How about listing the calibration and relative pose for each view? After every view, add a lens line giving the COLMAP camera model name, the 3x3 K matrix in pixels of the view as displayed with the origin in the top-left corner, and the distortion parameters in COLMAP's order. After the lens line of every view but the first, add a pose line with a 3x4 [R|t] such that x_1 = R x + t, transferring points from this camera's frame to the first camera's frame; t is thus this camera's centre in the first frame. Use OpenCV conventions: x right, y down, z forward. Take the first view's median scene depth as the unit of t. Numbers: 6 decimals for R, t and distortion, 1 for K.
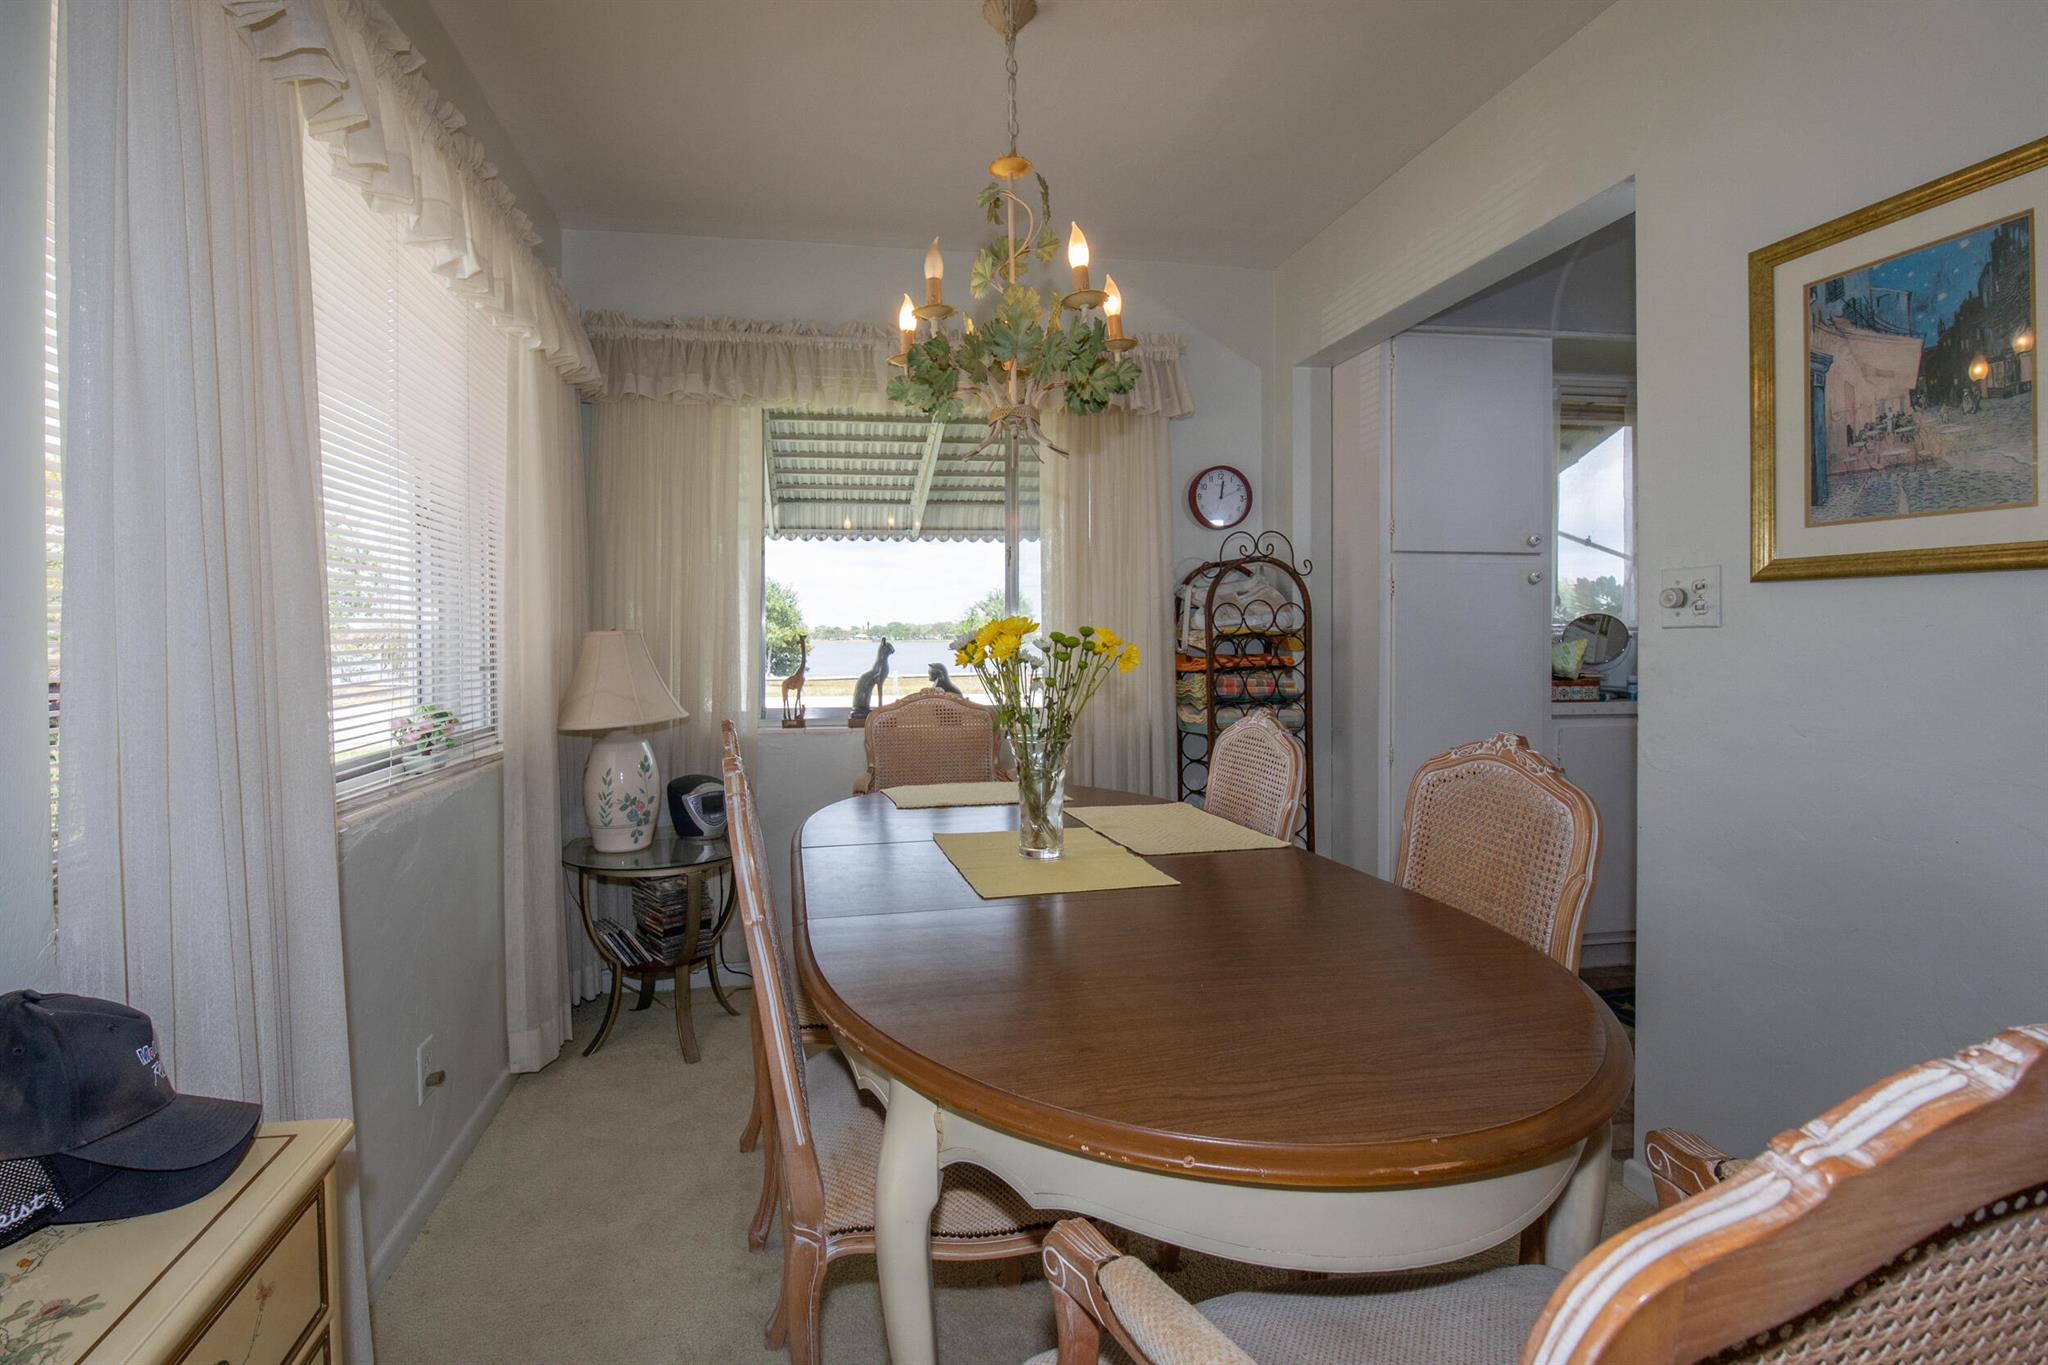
lens RADIAL K [[911.3, 0, 946.4], [0, 911.3, 650.0], [0, 0, 1]] dist [-0.014839, -0.002159]
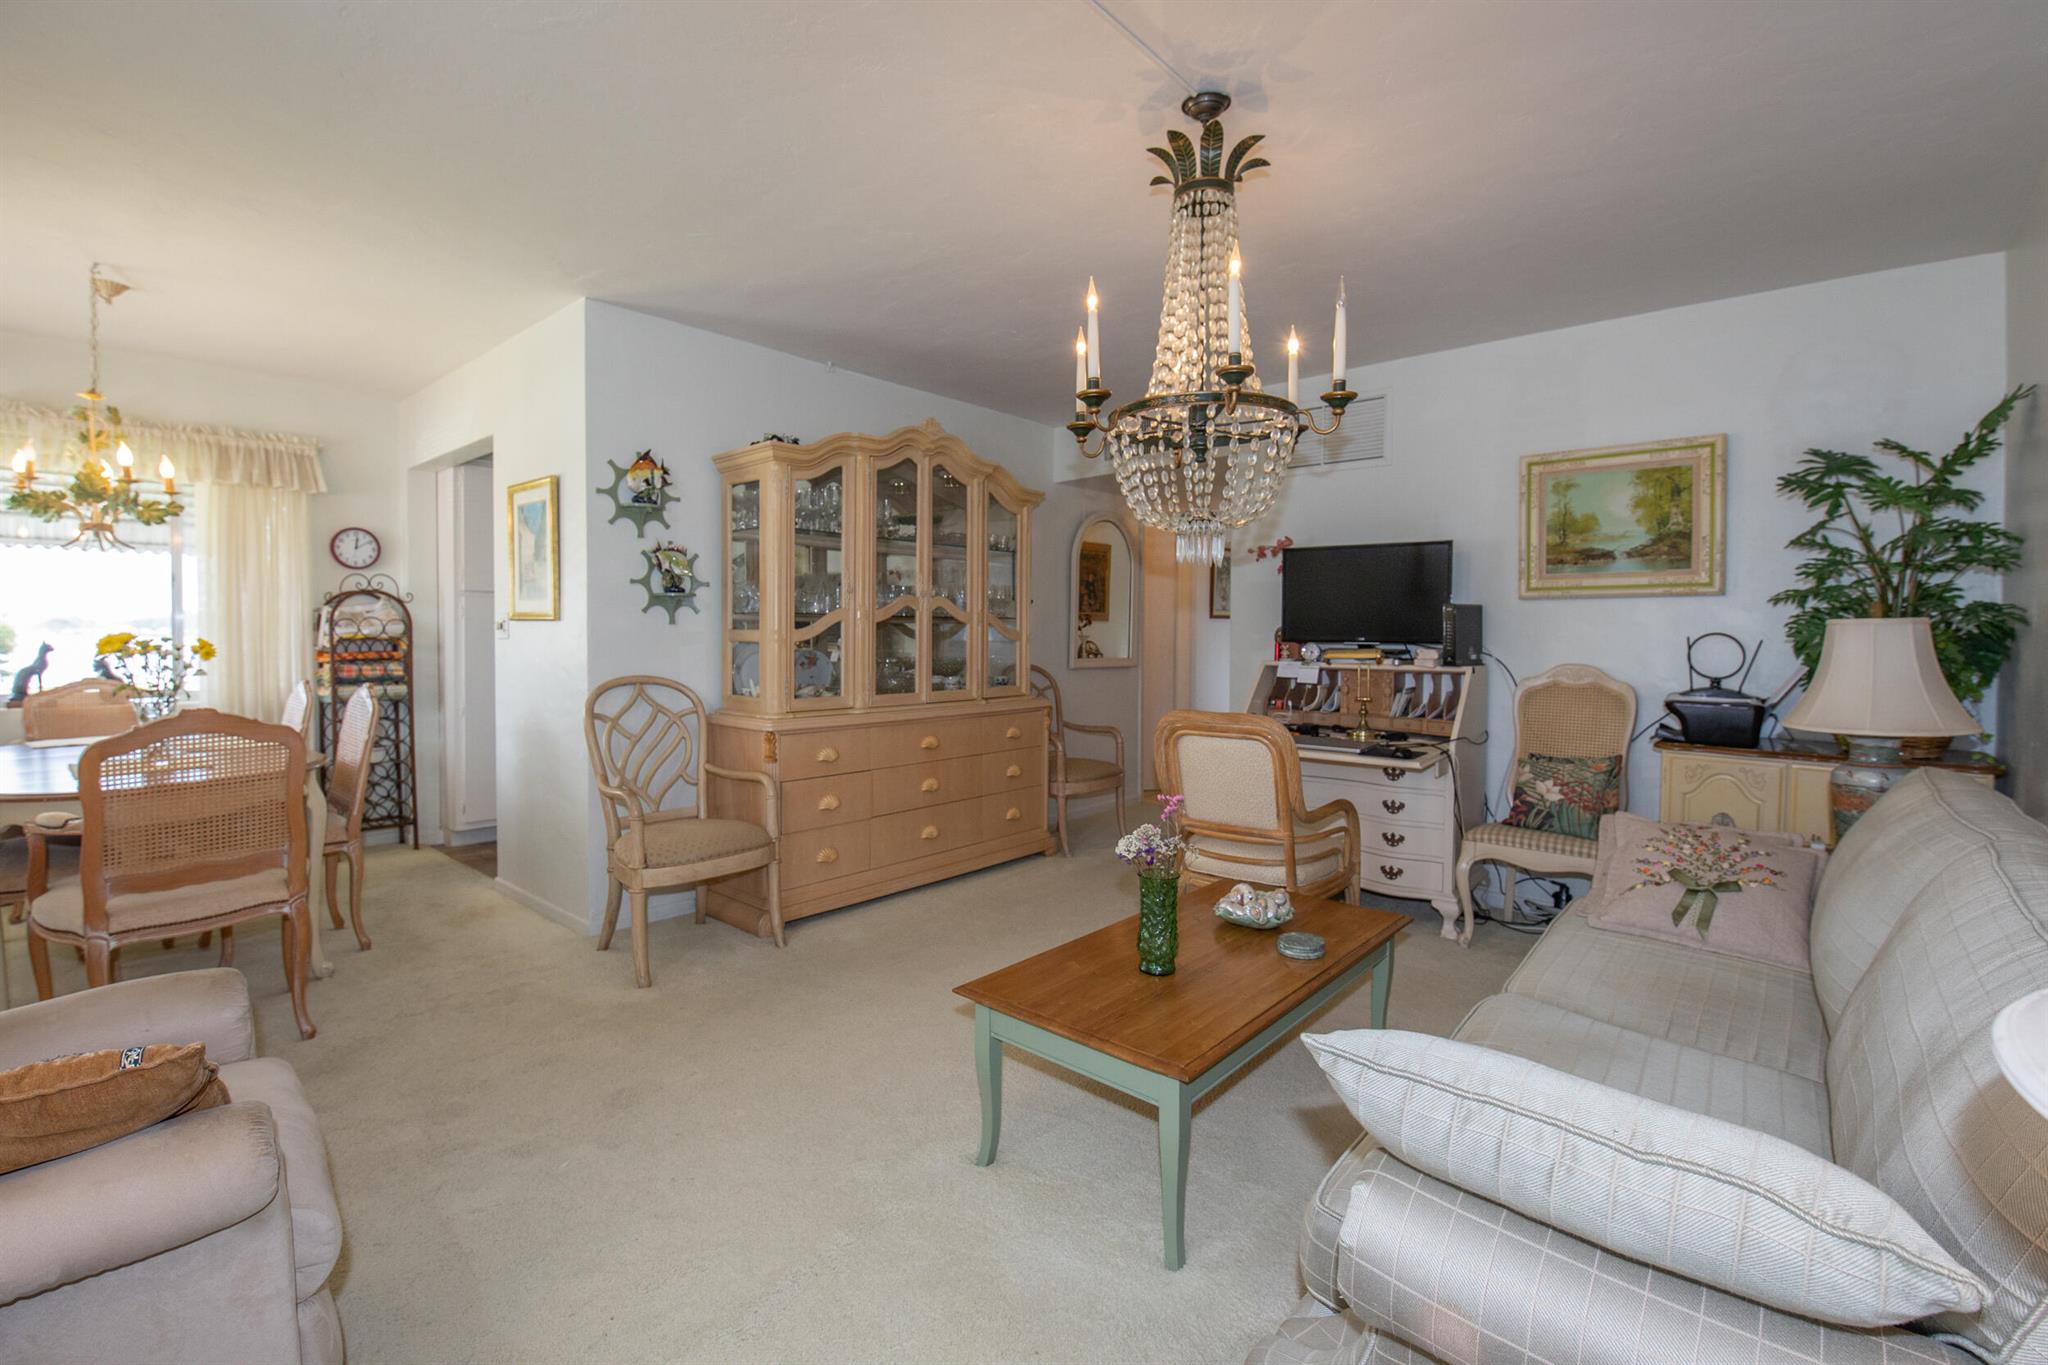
lens RADIAL K [[911.3, 0, 1013.6], [0, 911.3, 660.4], [0, 0, 1]] dist [-0.014839, -0.002159]
pose [[0.769860, -0.005477, 0.638189, 0.190752], [-0.001197, 0.999949, 0.010025, 0.003264], [-0.638212, -0.008481, 0.769814, -0.895574]]
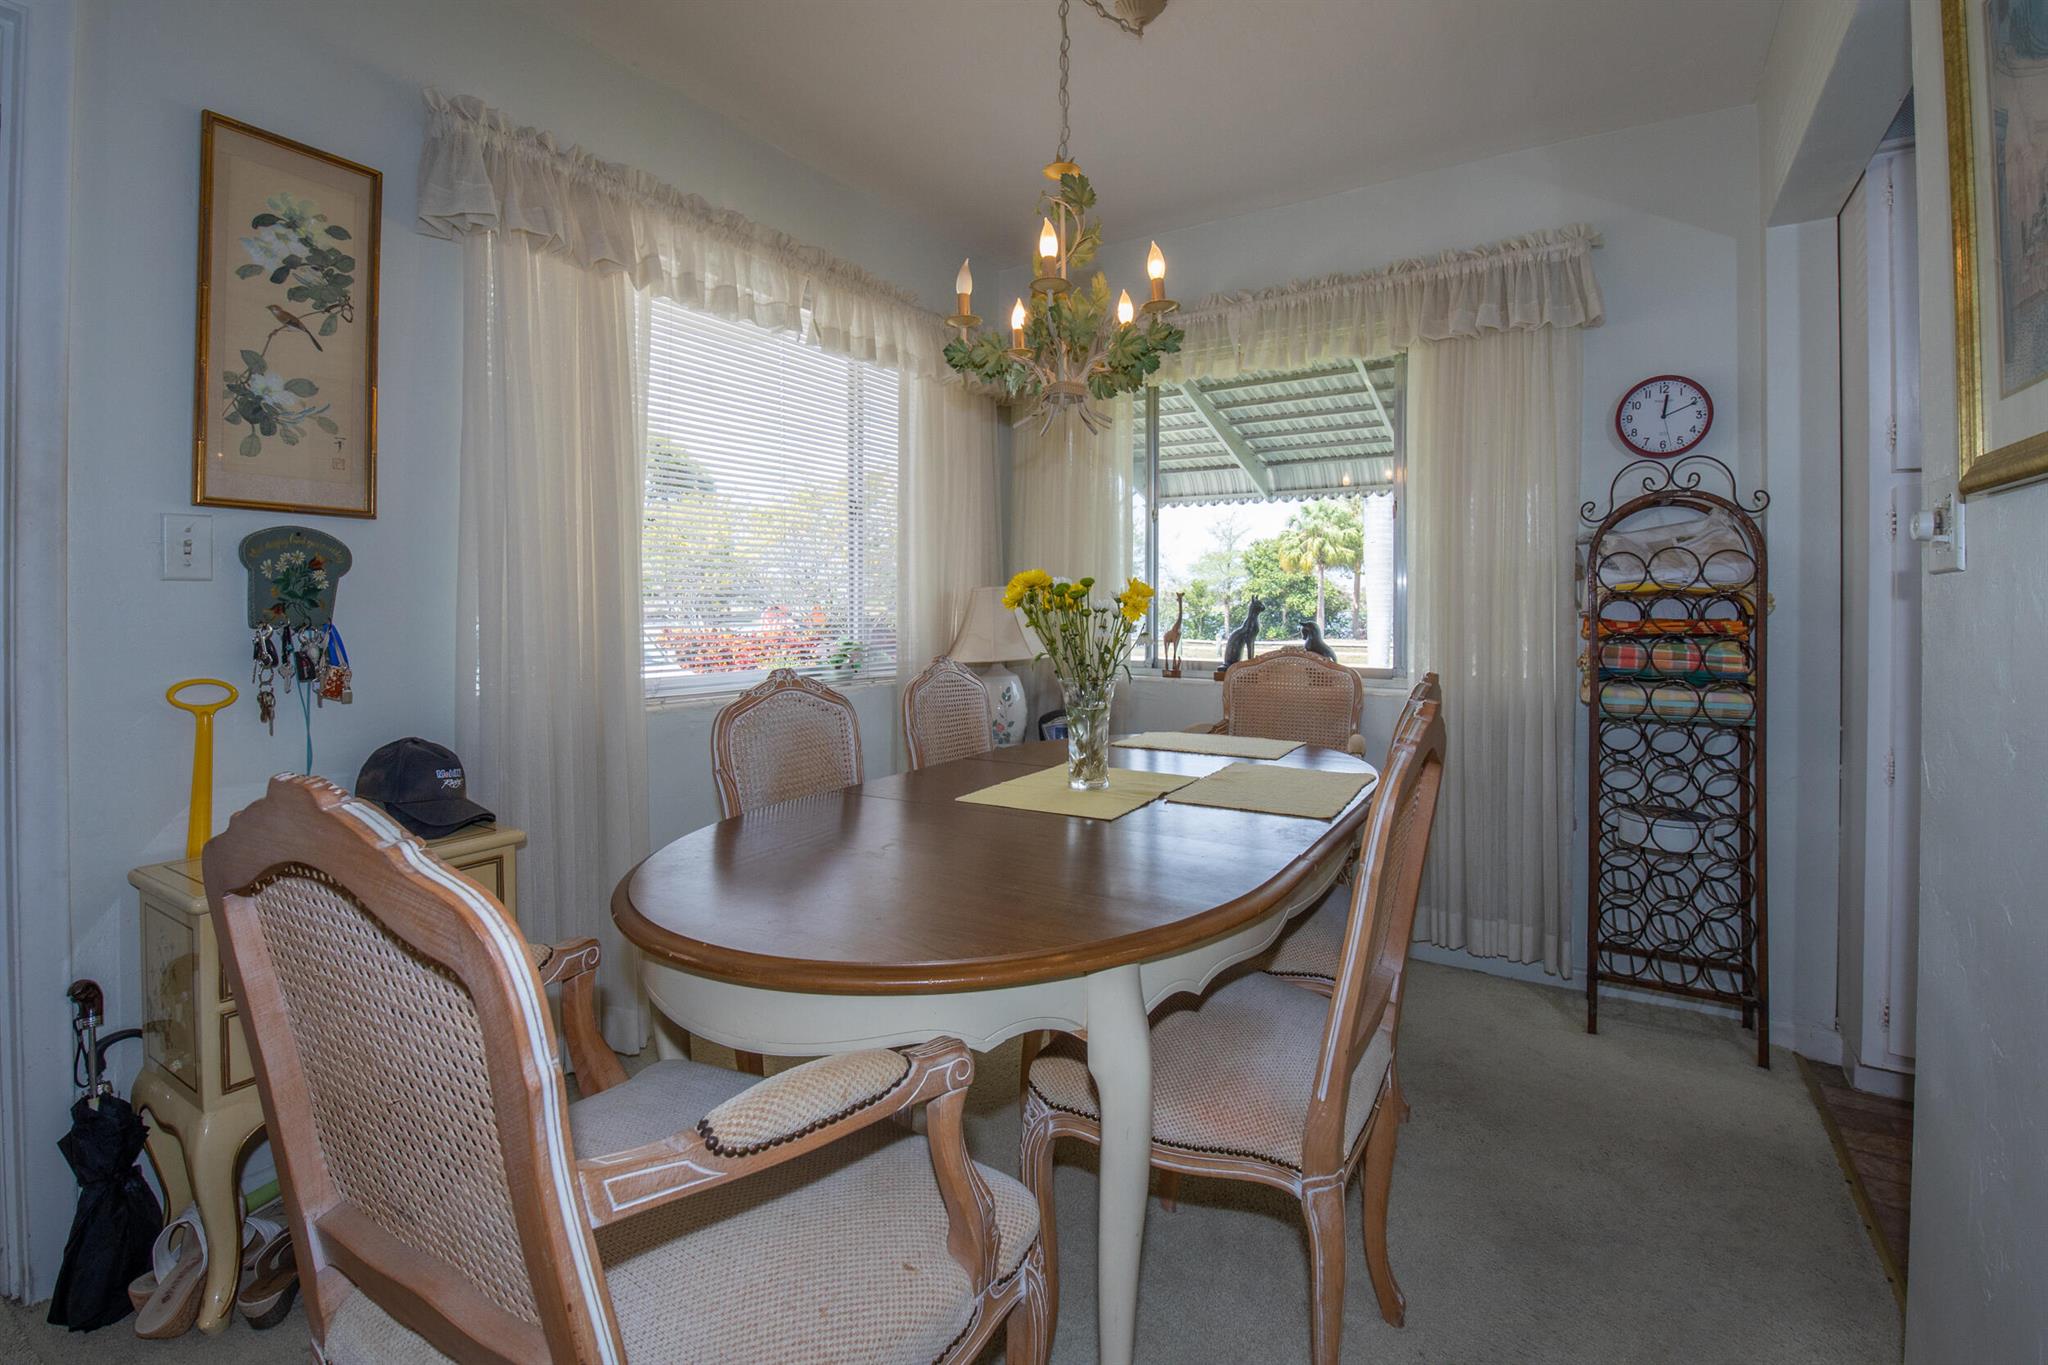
lens RADIAL K [[911.3, 0, 1014.1], [0, 911.3, 606.7], [0, 0, 1]] dist [-0.014839, -0.002159]
pose [[0.752862, 0.012475, -0.658060, 0.408576], [-0.018413, 0.999828, -0.002111, 0.006594], [0.657921, 0.013707, 0.752962, 0.059400]]
